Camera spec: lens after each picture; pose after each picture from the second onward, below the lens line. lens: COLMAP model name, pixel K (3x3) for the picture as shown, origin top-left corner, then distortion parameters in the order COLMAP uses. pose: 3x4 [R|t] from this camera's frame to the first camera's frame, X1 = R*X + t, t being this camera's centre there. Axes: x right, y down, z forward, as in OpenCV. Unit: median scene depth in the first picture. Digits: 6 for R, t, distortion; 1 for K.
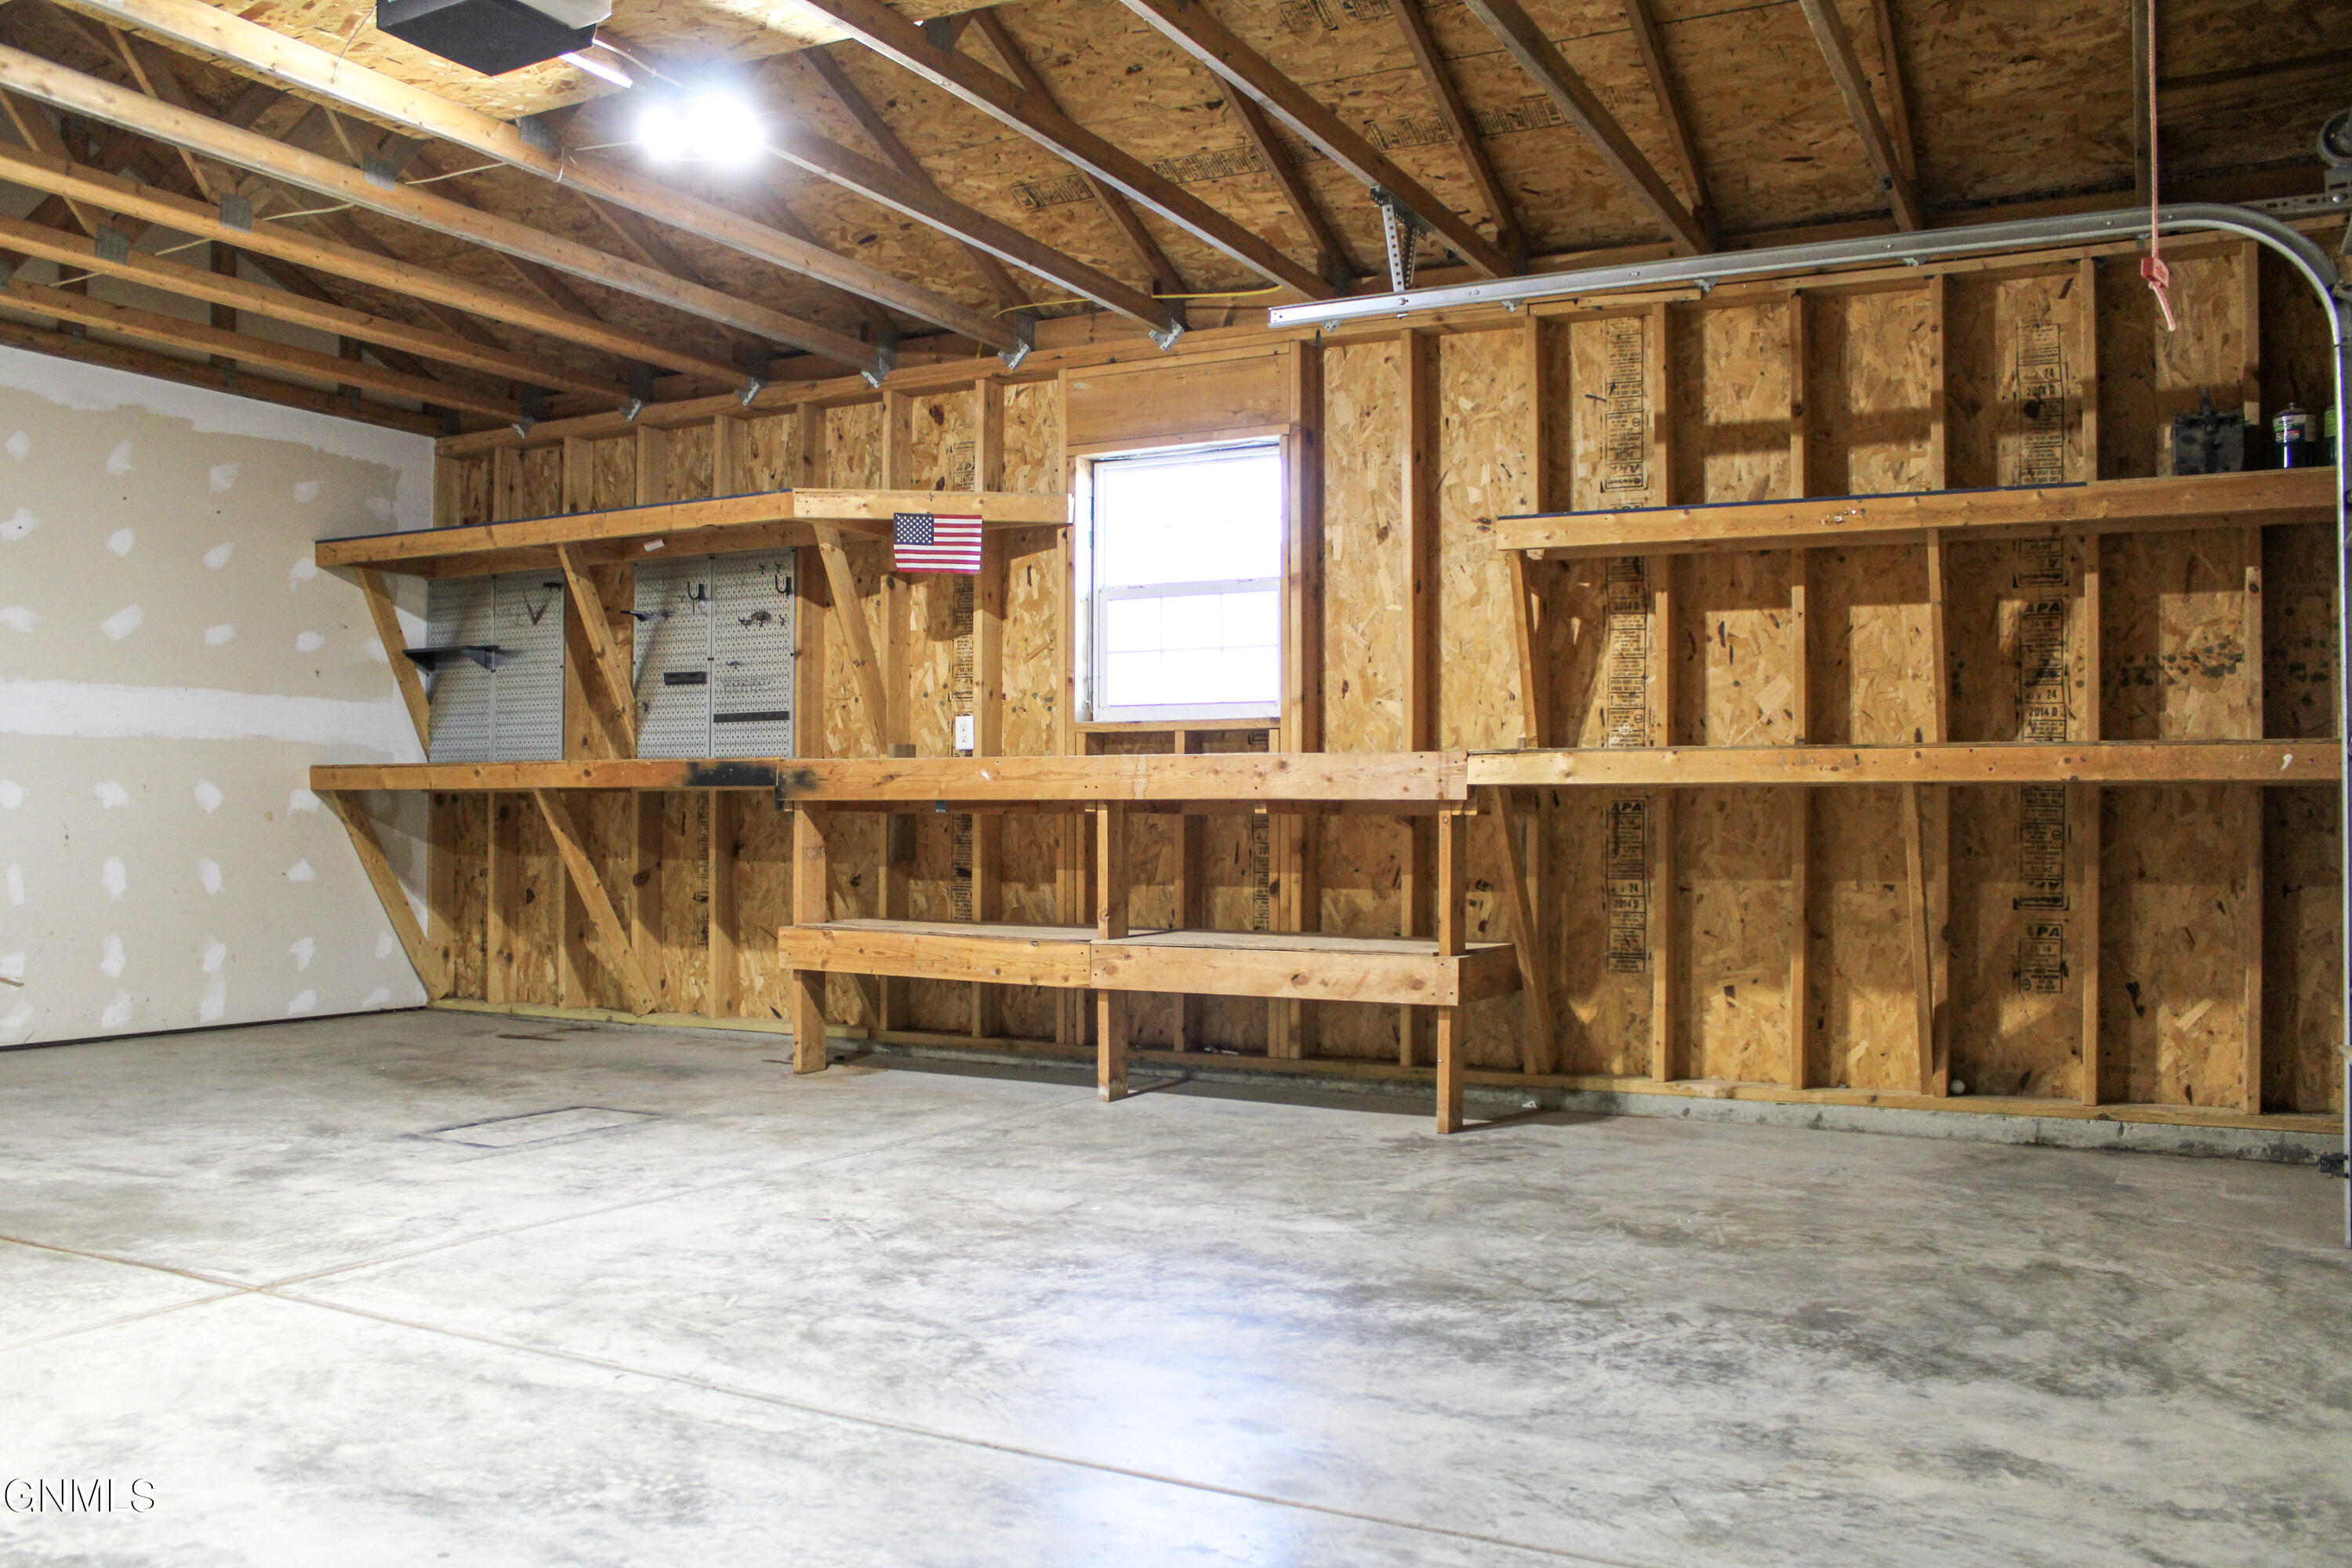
lens RADIAL K [[1974.4, 0, 1171.6], [0, 1974.4, 780.6], [0, 0, 1]] dist [-0.160325, 0.142542]
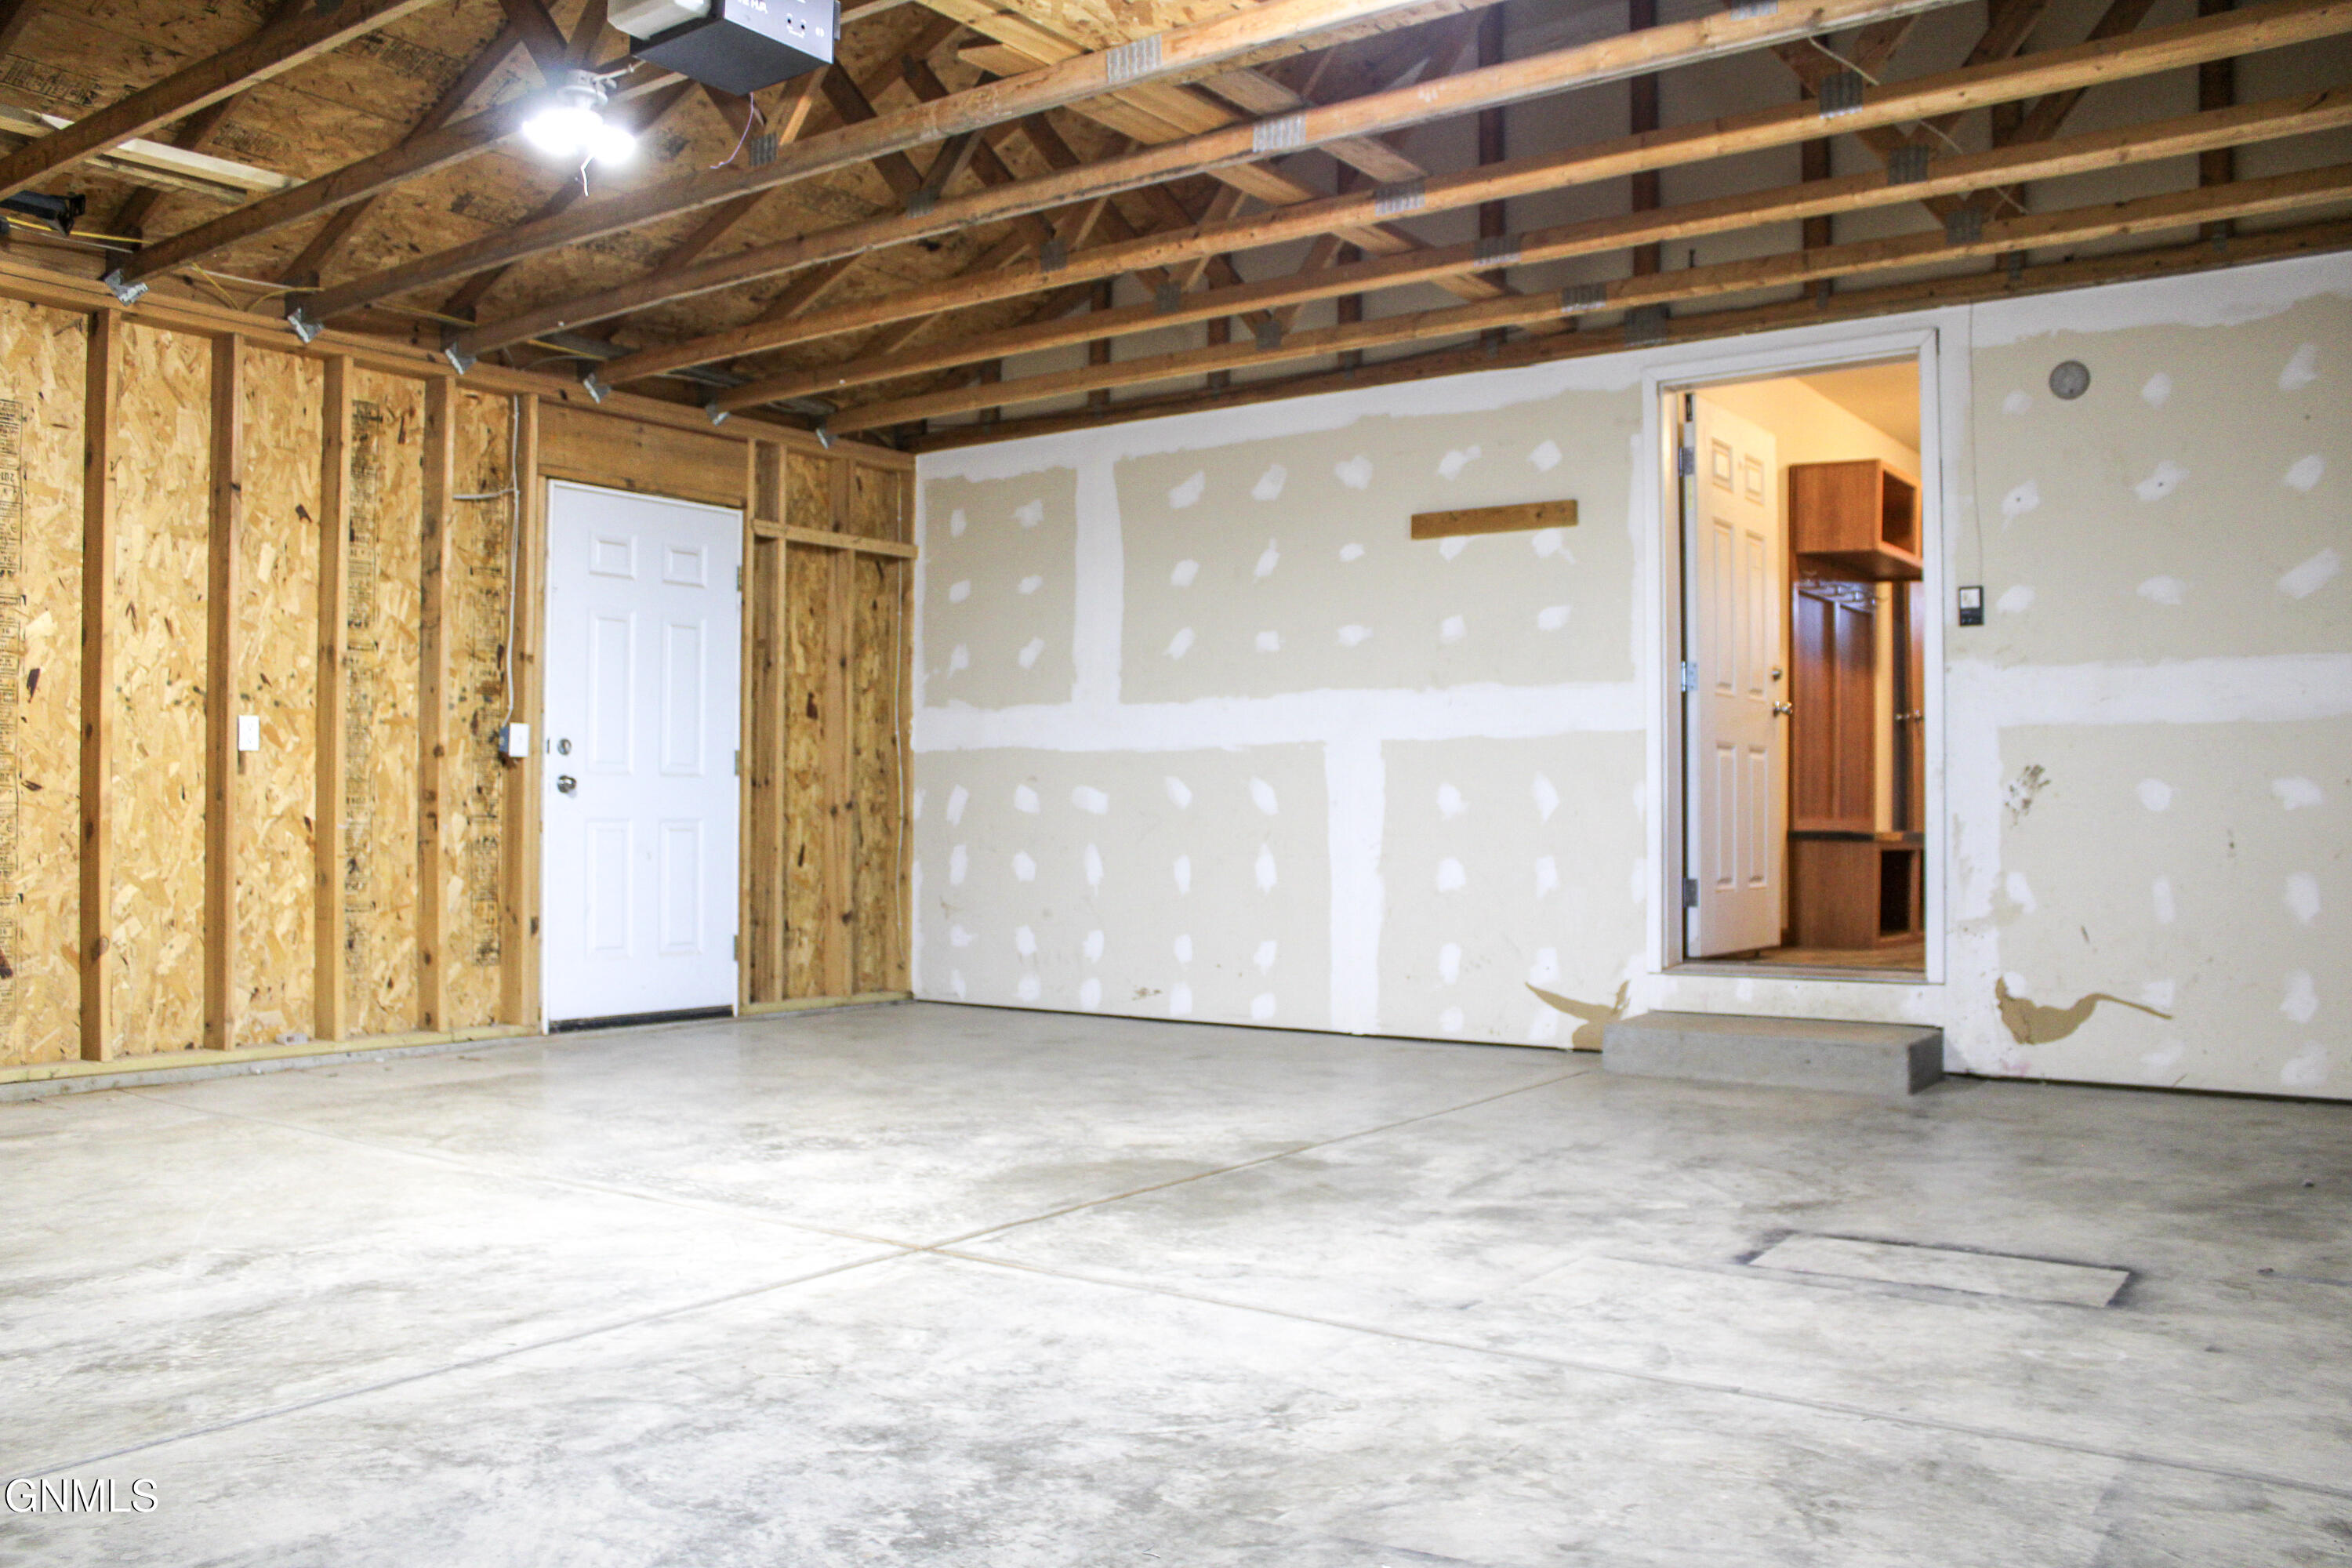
lens RADIAL K [[1974.4, 0, 1172.7], [0, 1974.4, 805.0], [0, 0, 1]] dist [-0.160325, 0.142542]
pose [[-0.149799, -0.014365, -0.988612, 0.482902], [0.015651, 0.999735, -0.016898, 0.030222], [0.988593, -0.018005, -0.149535, 1.064443]]
